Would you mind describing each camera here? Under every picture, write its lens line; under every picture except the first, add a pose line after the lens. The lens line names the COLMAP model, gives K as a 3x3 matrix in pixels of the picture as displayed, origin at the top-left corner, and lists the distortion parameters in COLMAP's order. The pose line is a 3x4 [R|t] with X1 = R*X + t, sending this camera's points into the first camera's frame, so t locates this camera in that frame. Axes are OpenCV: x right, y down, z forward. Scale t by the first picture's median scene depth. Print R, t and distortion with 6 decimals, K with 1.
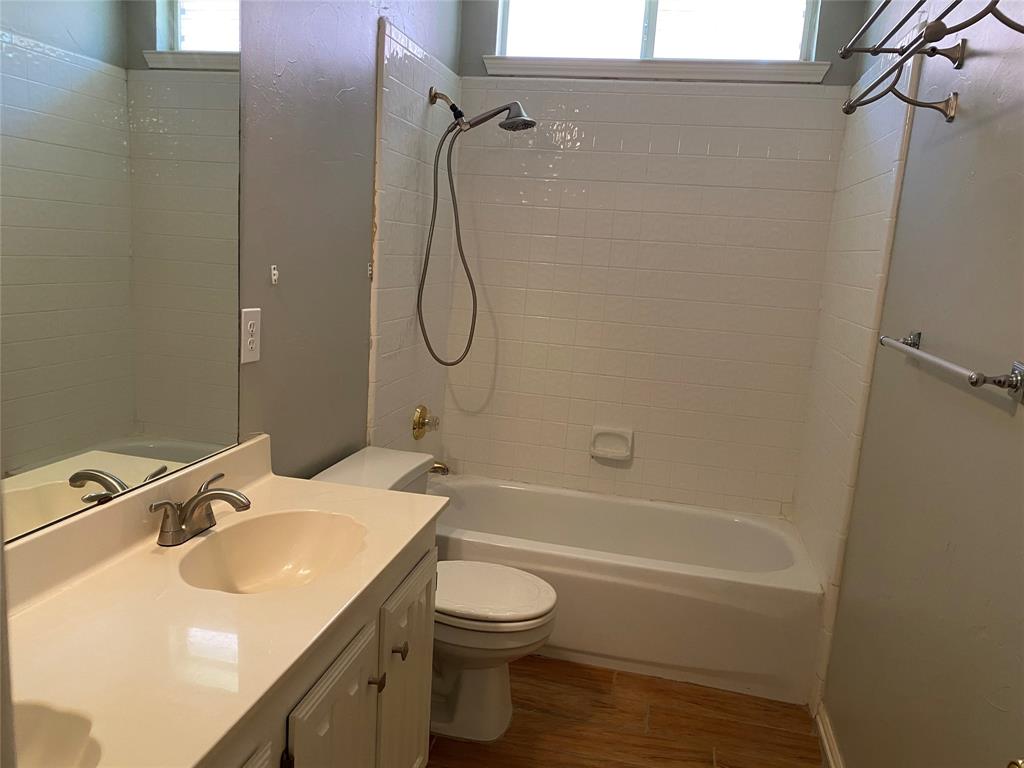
lens RADIAL K [[768.8, 0, 507.6], [0, 768.8, 386.9], [0, 0, 1]] dist [0.035502, -0.055511]
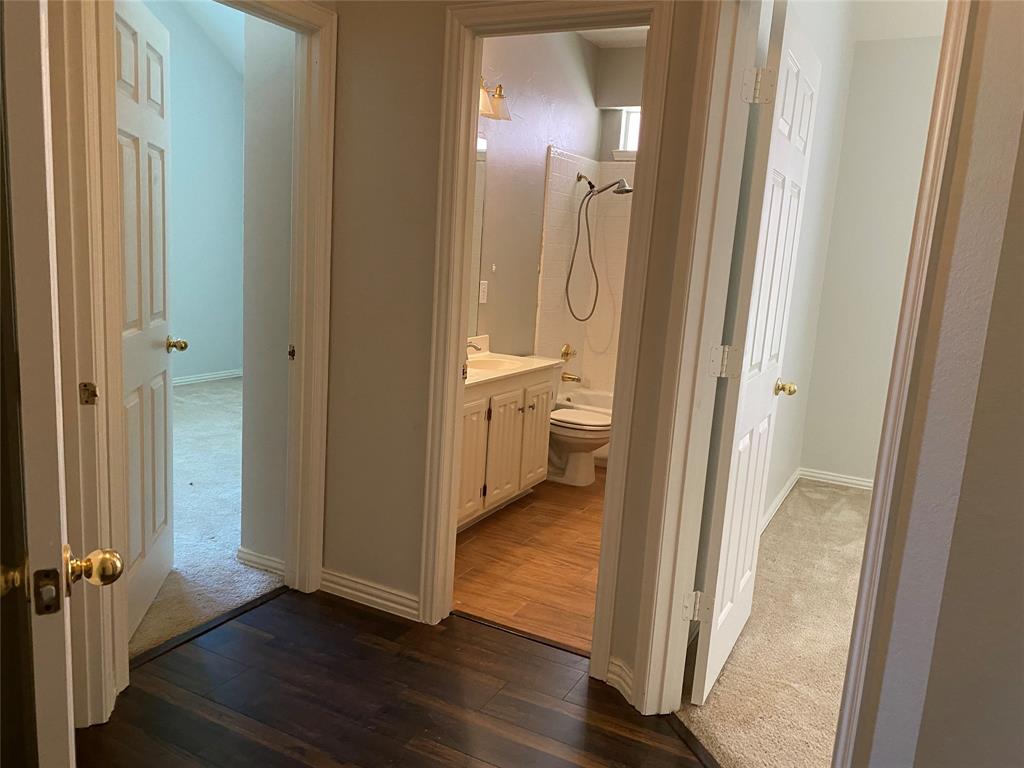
lens RADIAL K [[768.8, 0, 513.4], [0, 768.8, 381.7], [0, 0, 1]] dist [0.035502, -0.055511]
pose [[0.965218, 0.041530, -0.258126, 0.255520], [-0.047532, 0.998724, -0.017054, 0.161029], [0.257089, 0.028730, 0.965961, -0.843493]]
